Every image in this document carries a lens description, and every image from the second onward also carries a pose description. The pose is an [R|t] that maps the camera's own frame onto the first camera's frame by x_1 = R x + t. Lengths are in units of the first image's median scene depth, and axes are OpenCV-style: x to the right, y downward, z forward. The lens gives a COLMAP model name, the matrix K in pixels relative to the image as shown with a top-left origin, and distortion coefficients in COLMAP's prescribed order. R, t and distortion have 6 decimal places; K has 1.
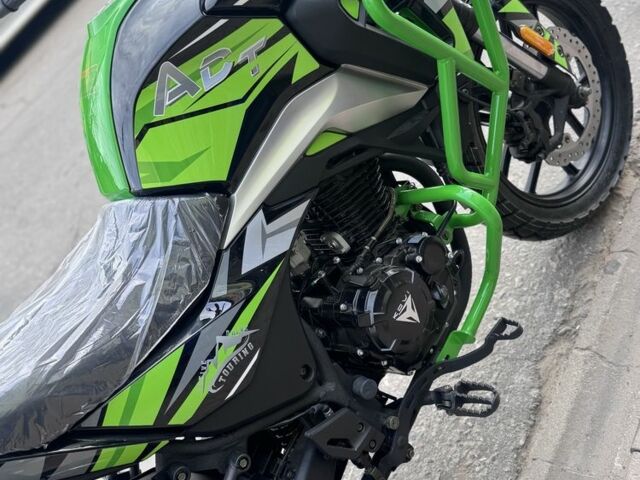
lens RADIAL K [[766.0, 0, 320.0], [0, 766.0, 240.0], [0, 0, 1]] dist [0.025426, 0.008089]
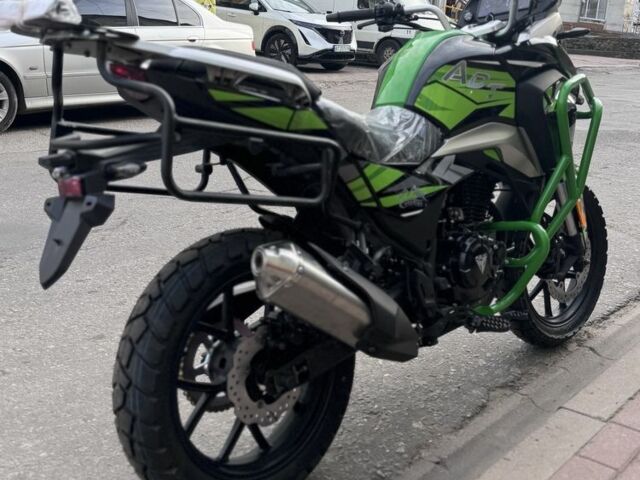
lens RADIAL K [[766.0, 0, 320.0], [0, 766.0, 240.0], [0, 0, 1]] dist [0.025426, 0.008089]
pose [[0.825400, 0.563269, 0.037985, -0.301561], [-0.507065, 0.769256, -0.388754, 0.997972], [-0.248194, 0.301617, 0.920558, -0.533820]]
